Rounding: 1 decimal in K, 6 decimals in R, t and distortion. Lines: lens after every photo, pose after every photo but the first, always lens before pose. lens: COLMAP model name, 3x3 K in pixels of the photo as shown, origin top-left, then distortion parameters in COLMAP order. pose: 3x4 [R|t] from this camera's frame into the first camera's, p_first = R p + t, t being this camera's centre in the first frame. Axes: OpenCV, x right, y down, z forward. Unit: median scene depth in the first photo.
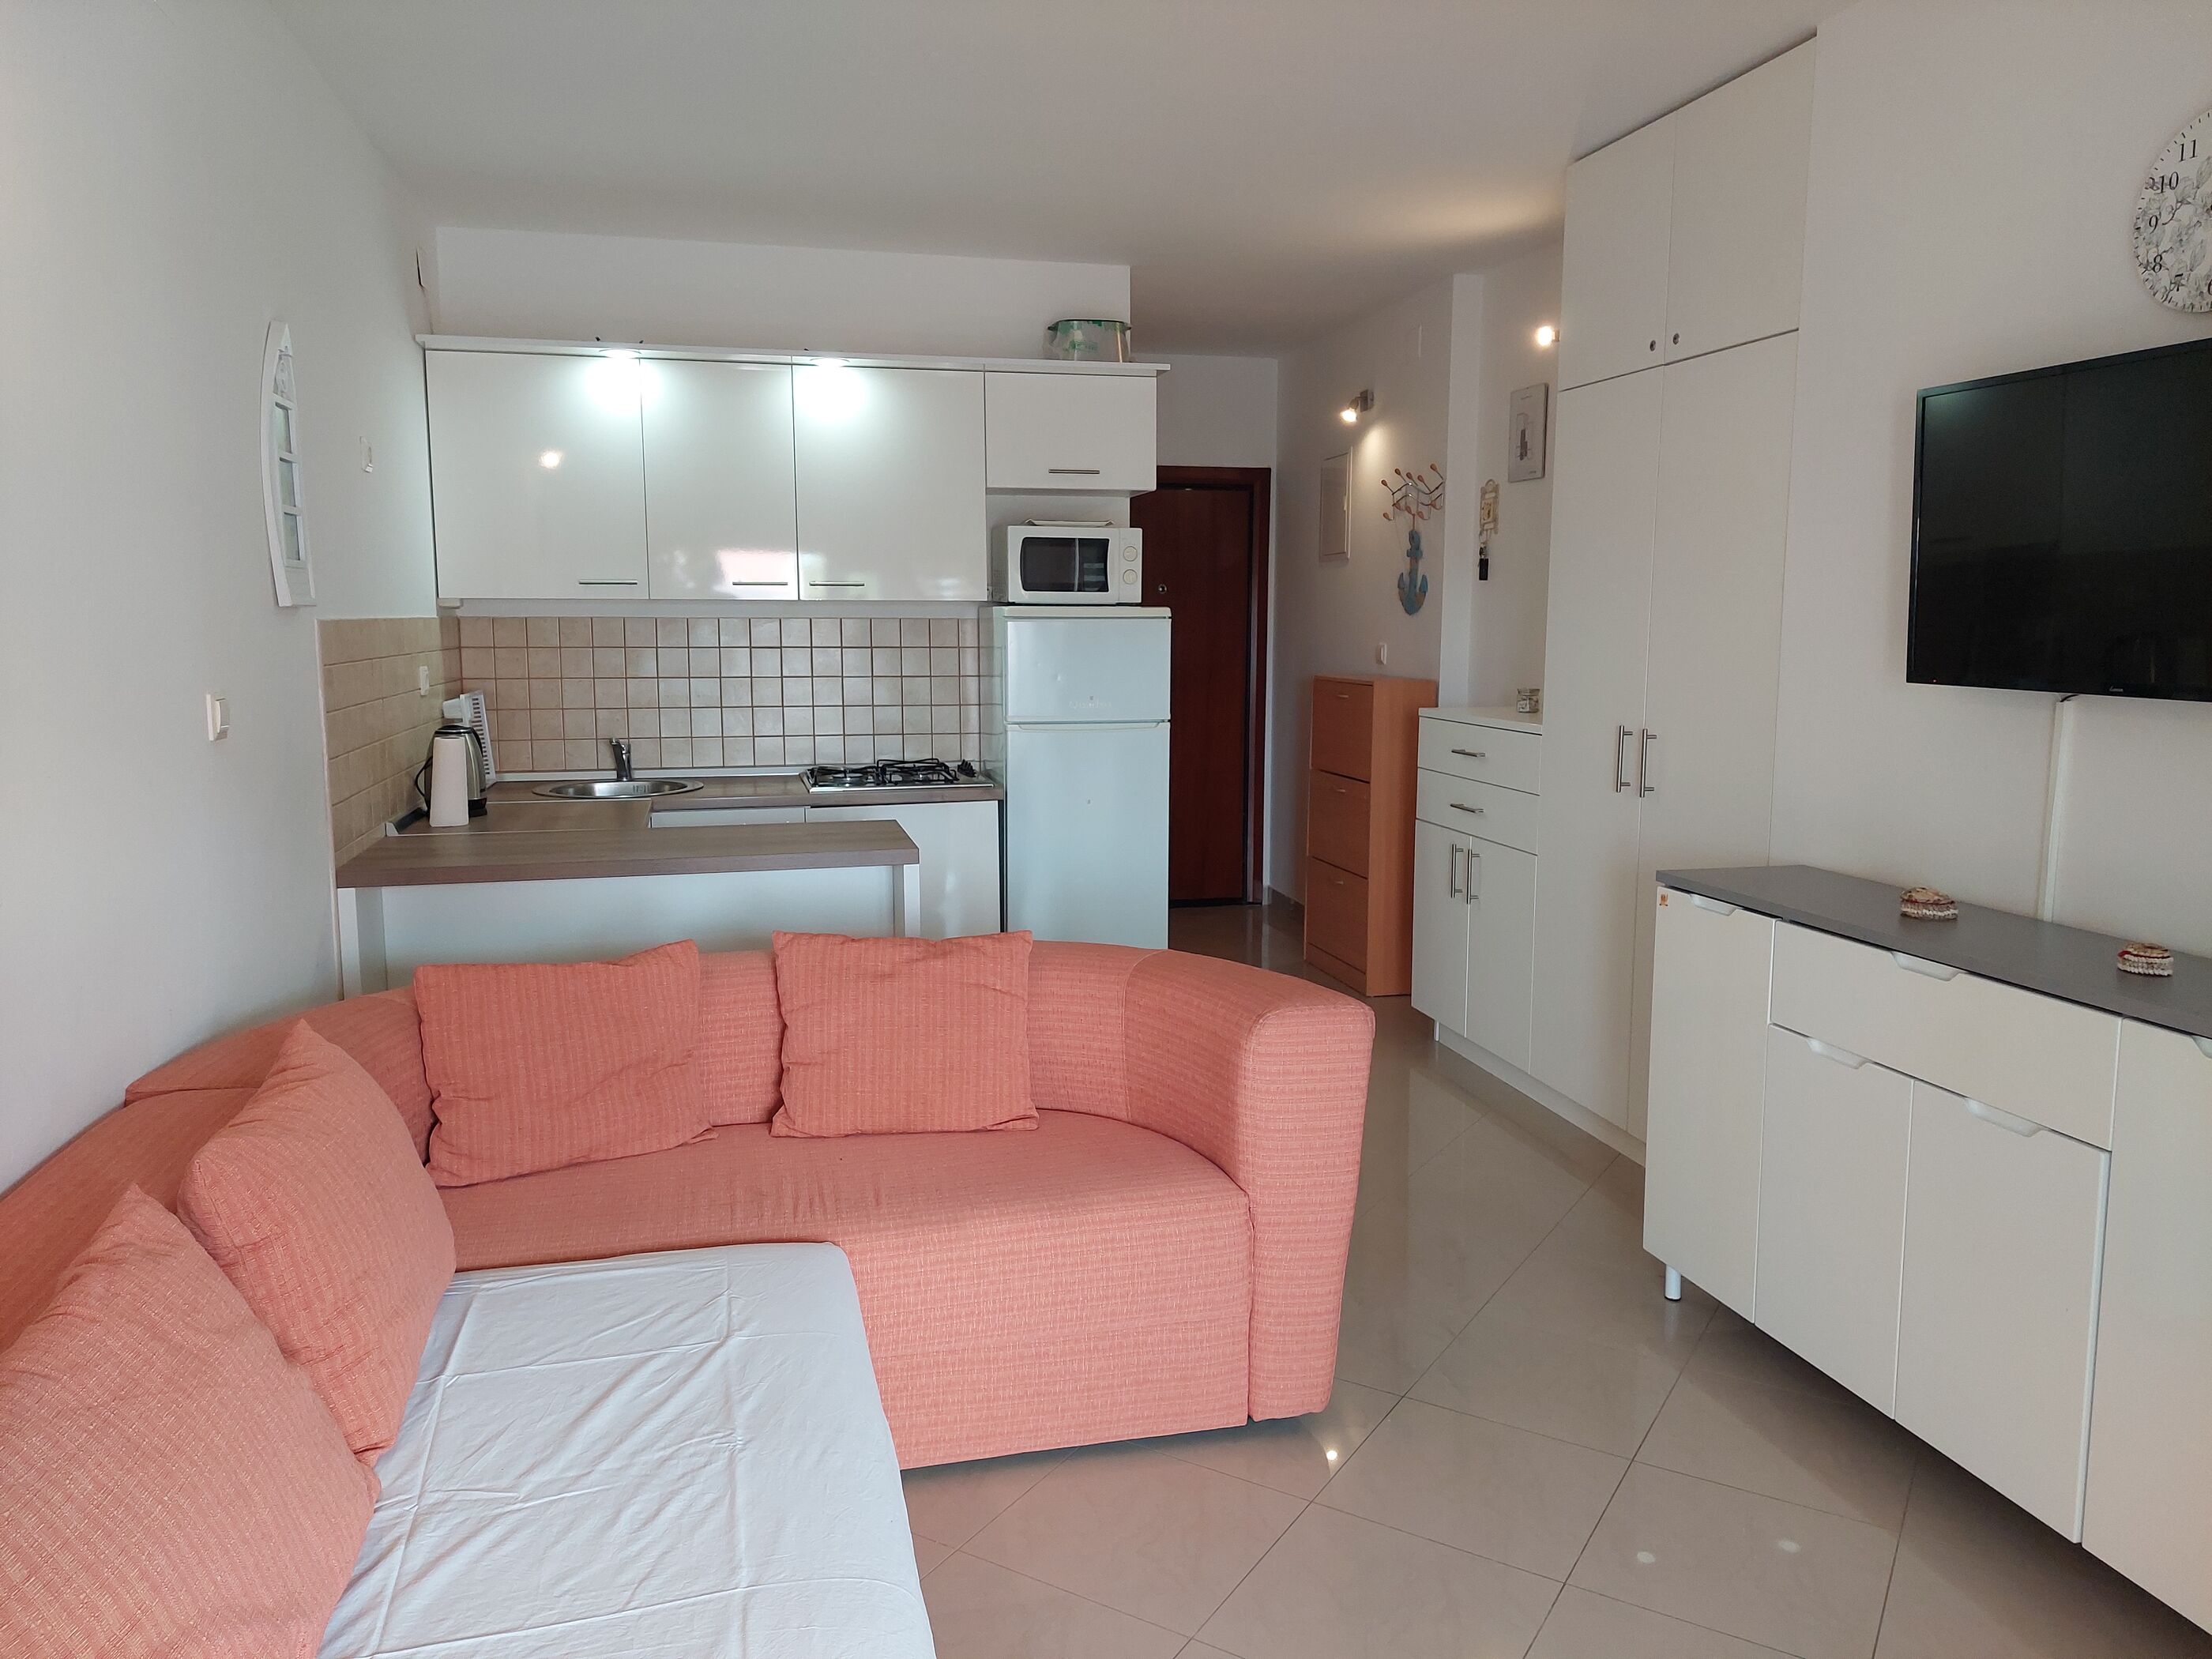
lens RADIAL K [[1573.9, 0, 1106.0], [0, 1573.9, 829.5], [0, 0, 1]] dist [0.043084, -0.057926]
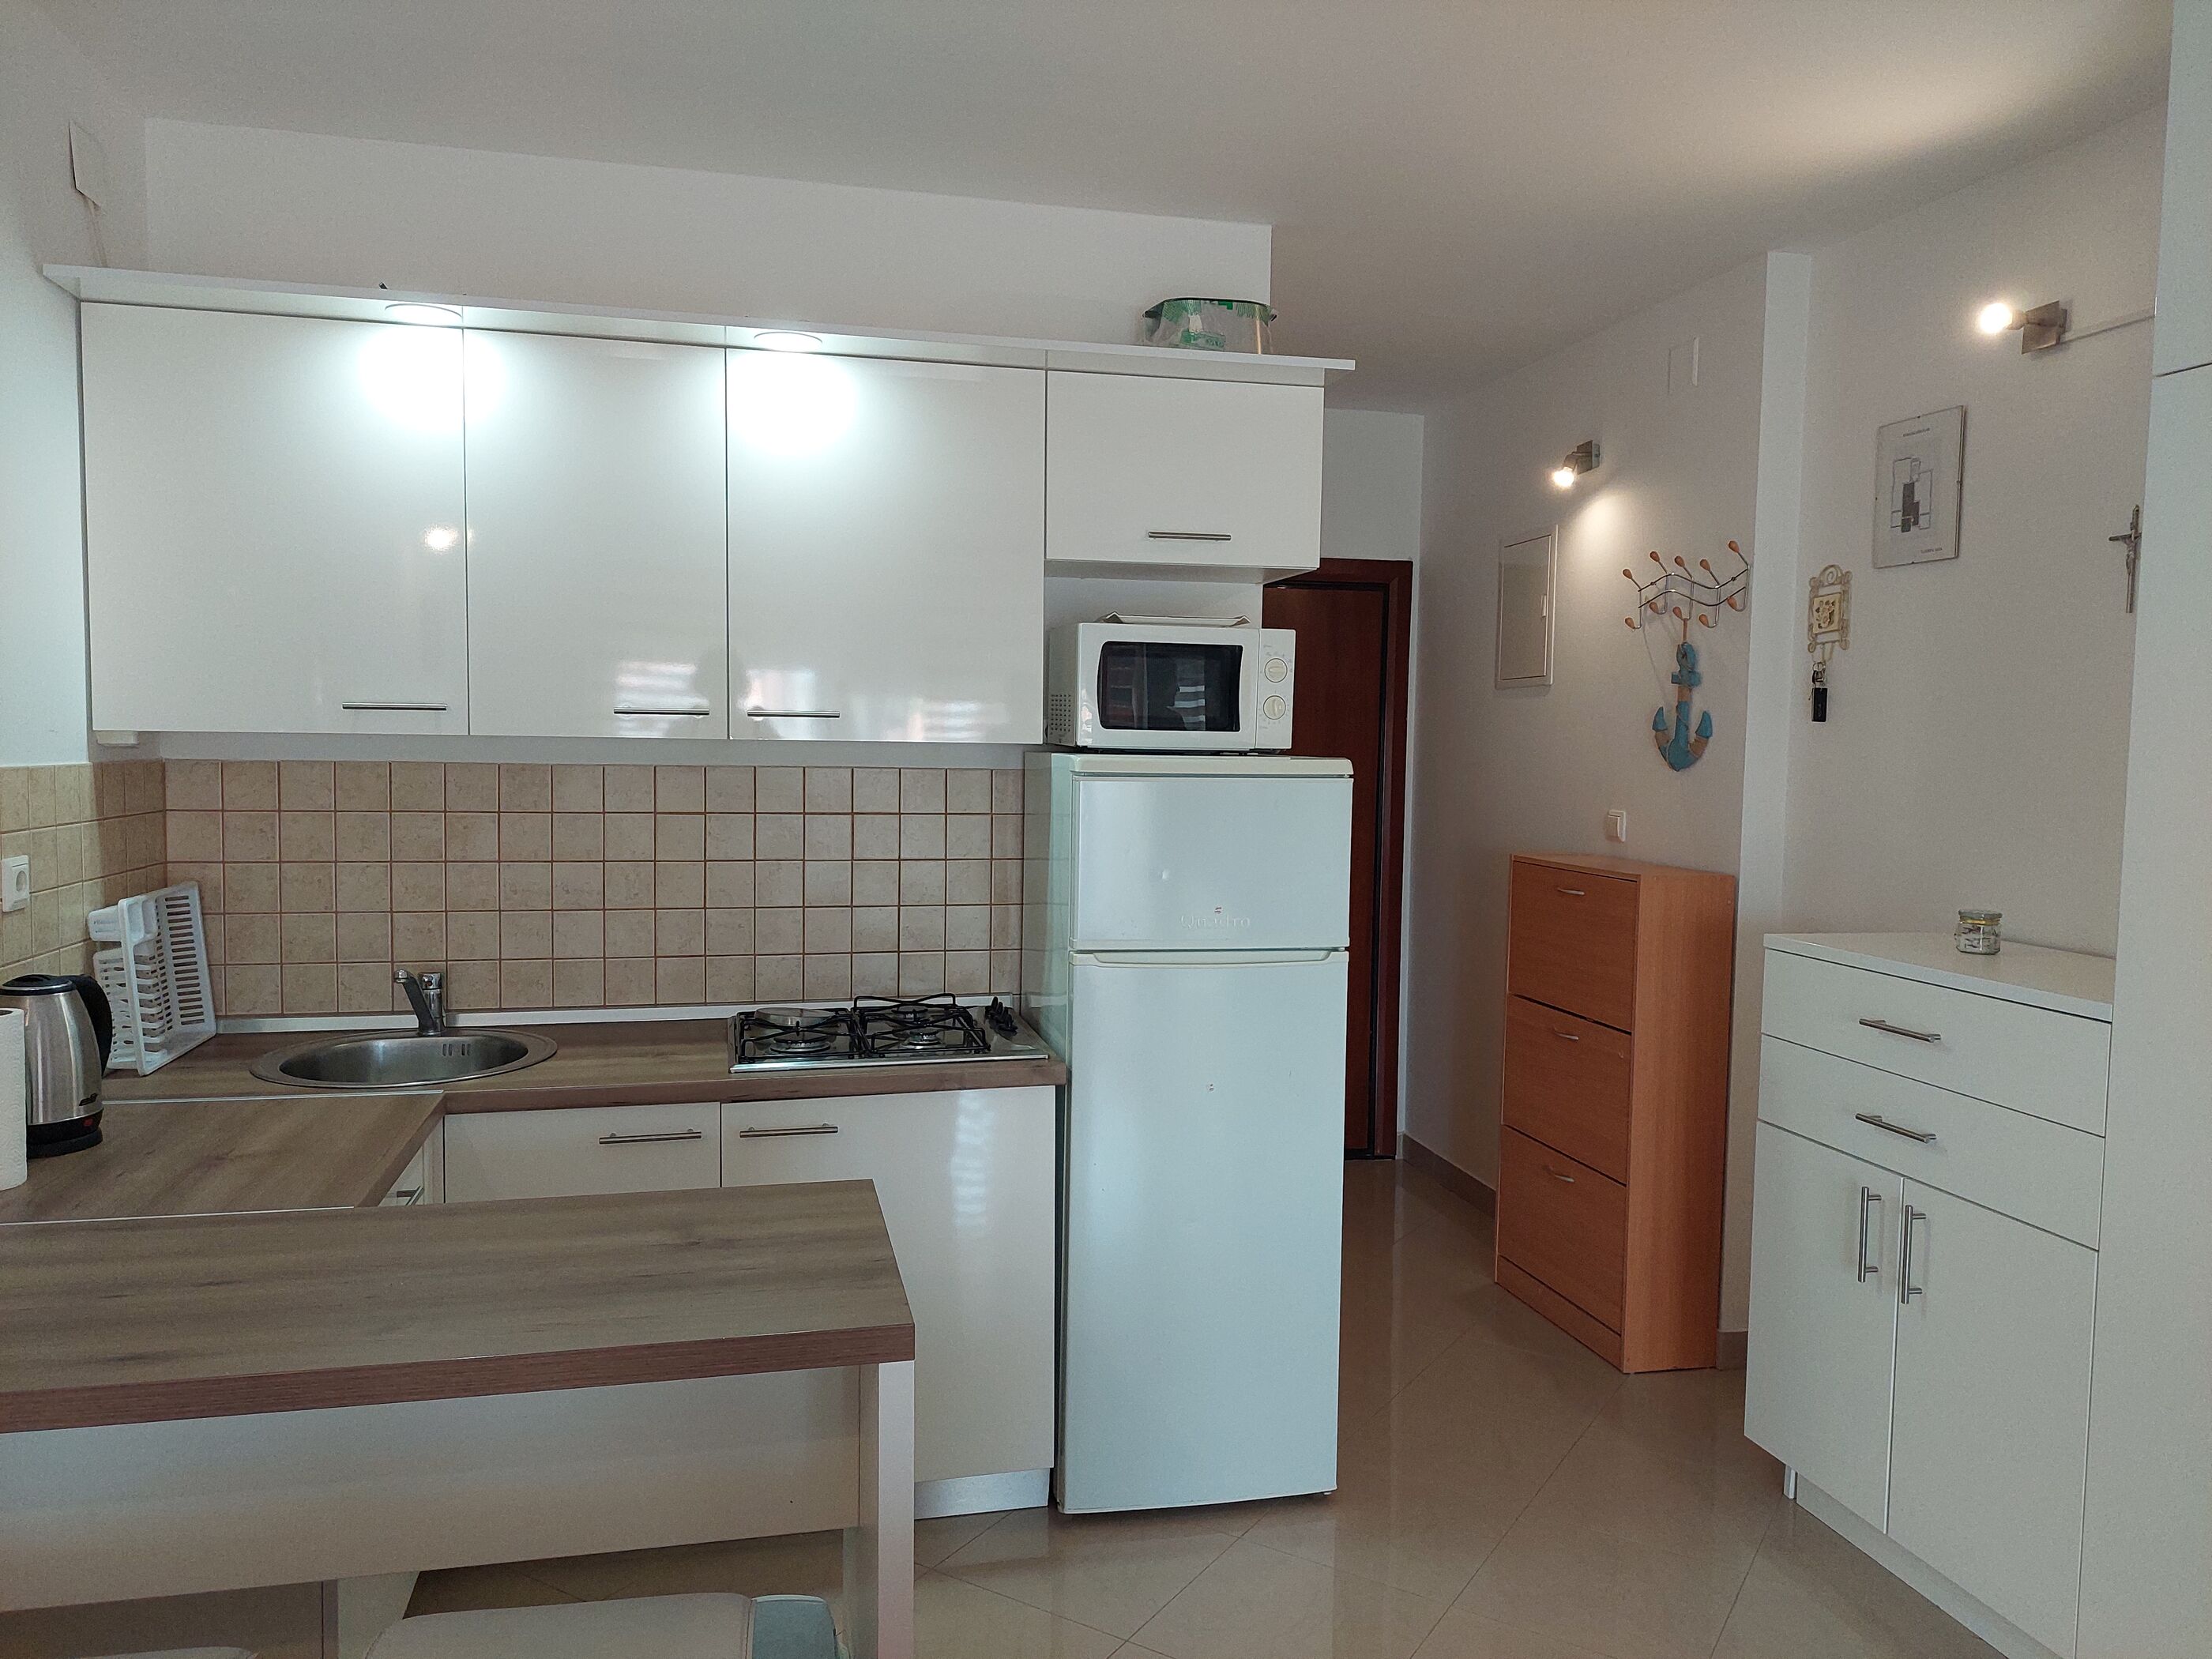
lens RADIAL K [[1617.8, 0, 1105.7], [0, 1617.8, 850.6], [0, 0, 1]] dist [0.034786, -0.045397]
pose [[0.999853, 0.015795, -0.006675, -0.047285], [-0.016202, 0.997676, -0.066187, -0.065165], [0.005614, 0.066285, 0.997785, 0.391301]]
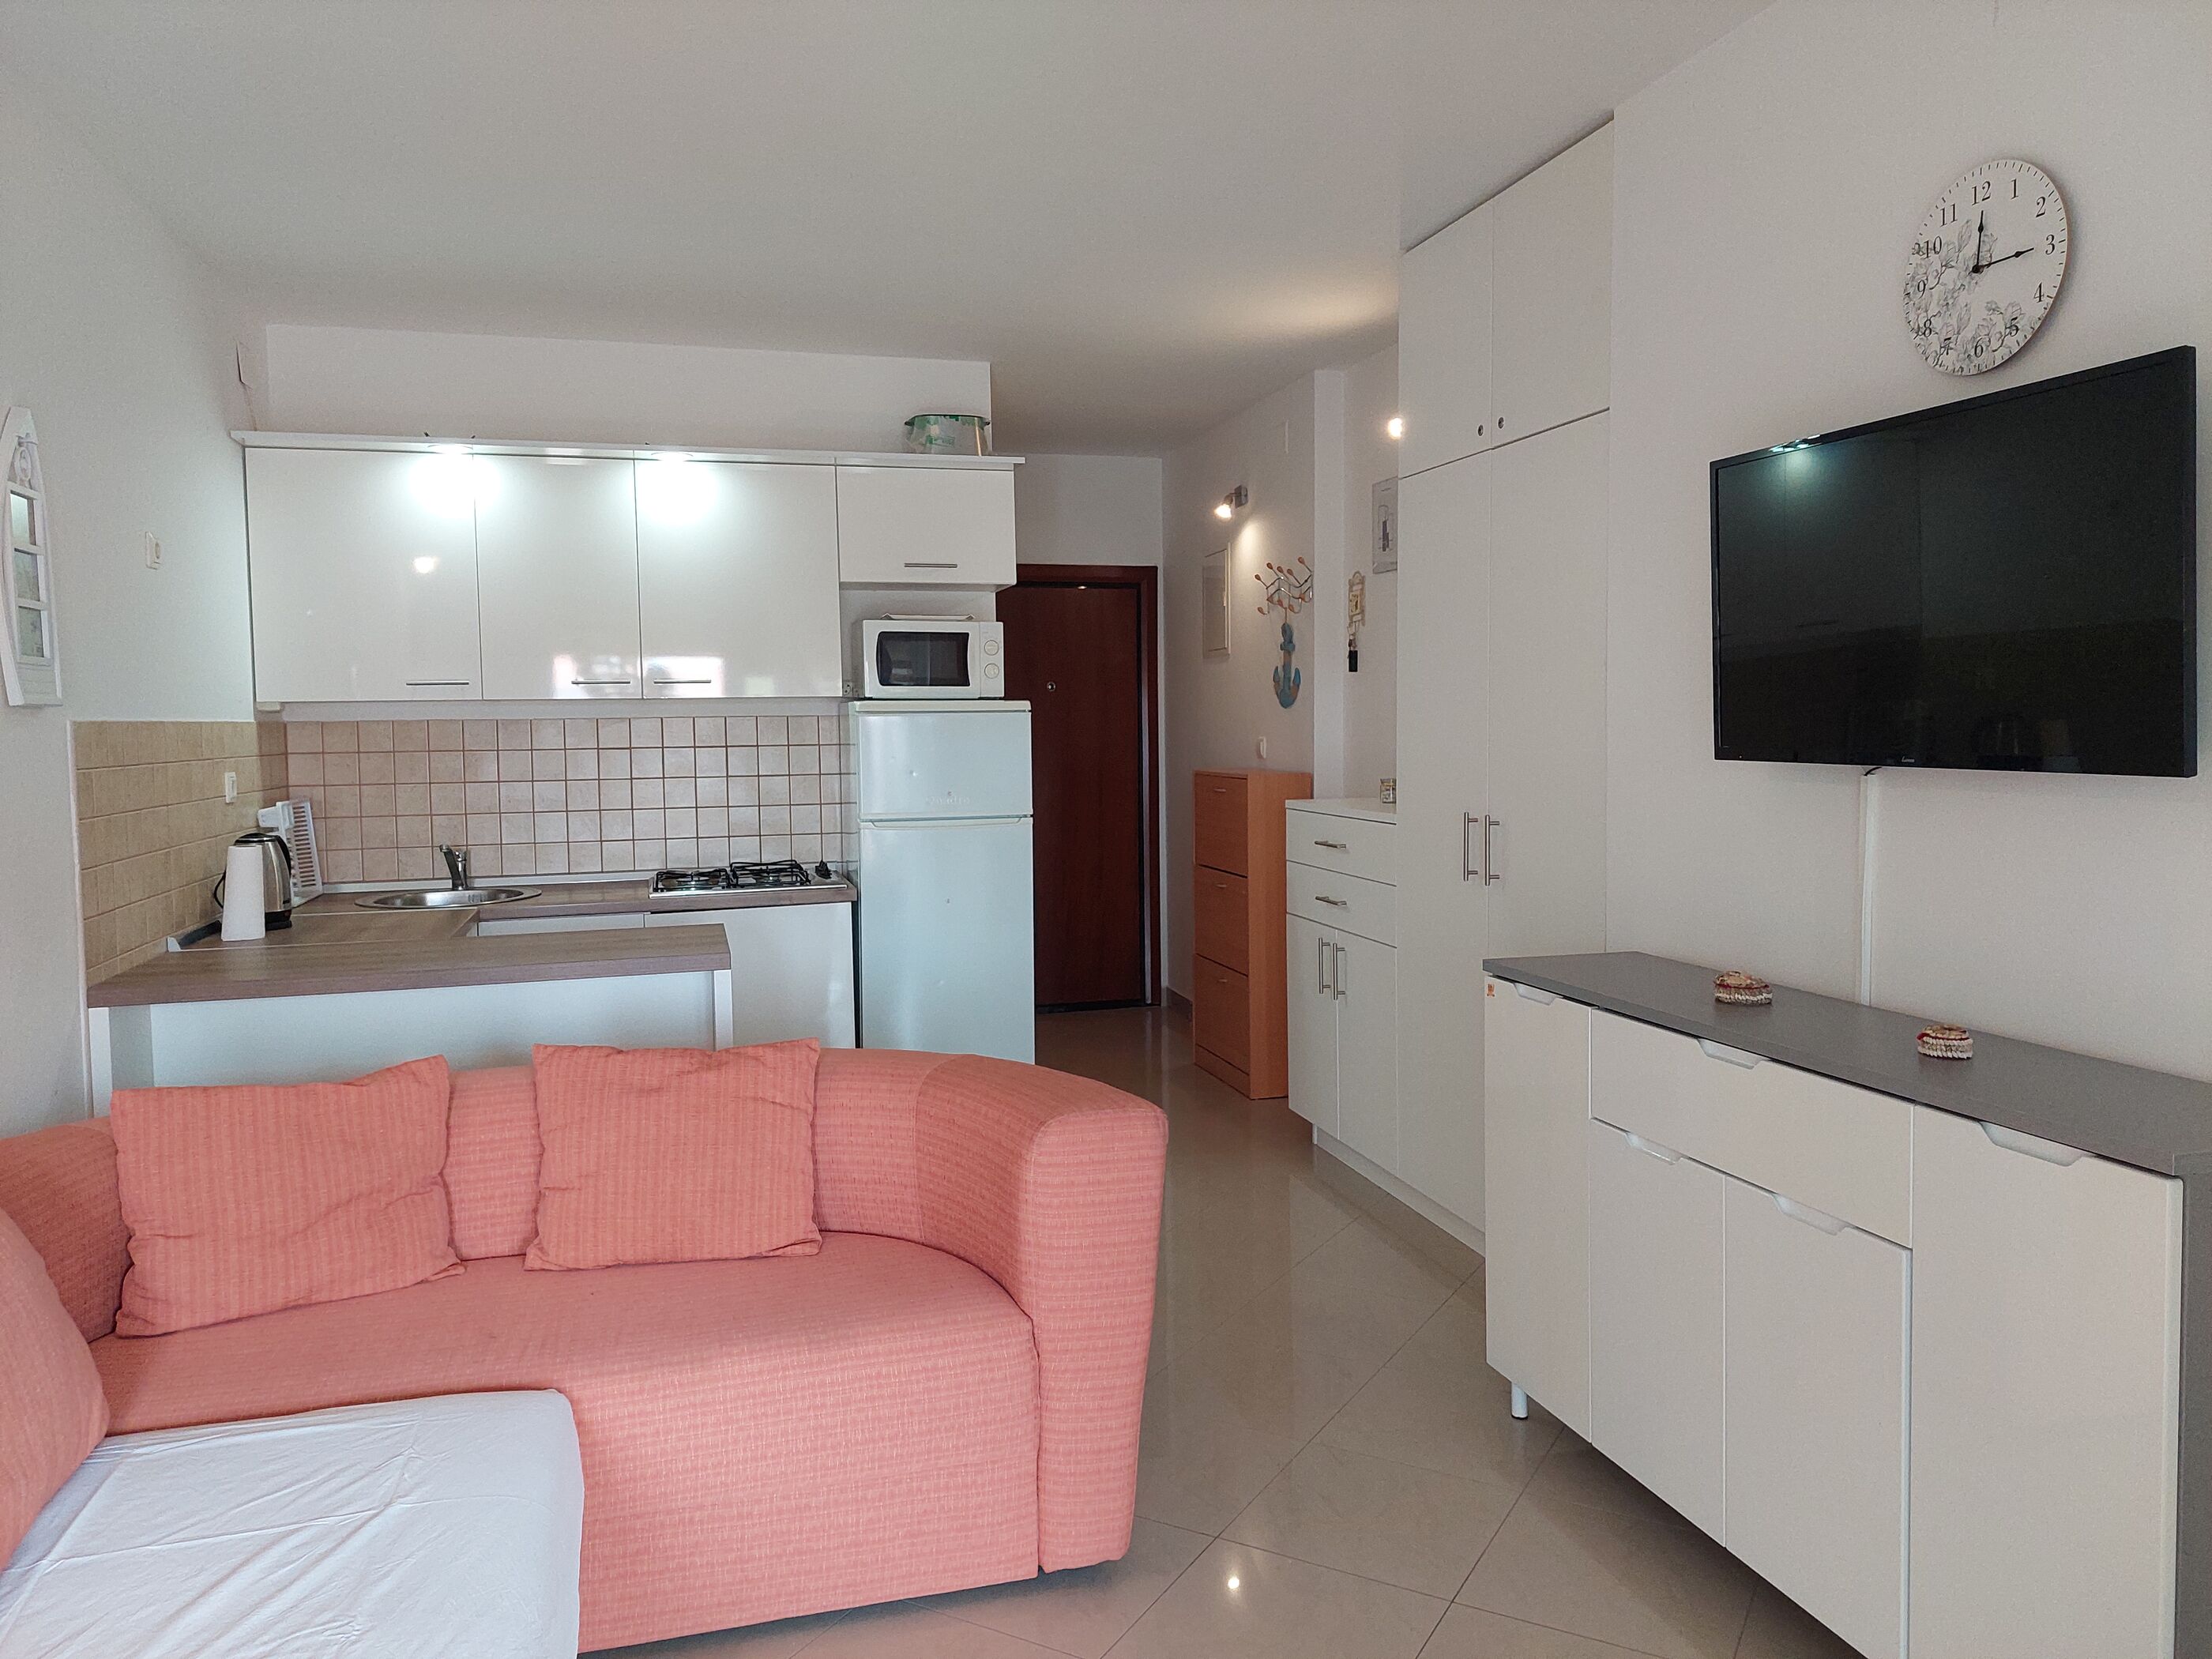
lens RADIAL K [[1573.5, 0, 1117.7], [0, 1573.5, 824.1], [0, 0, 1]] dist [0.057567, -0.107802]
pose [[0.999012, -0.016383, 0.041306, 0.054194], [0.019223, 0.997409, -0.069317, 0.003697], [-0.040064, 0.070043, 0.996739, 0.028653]]
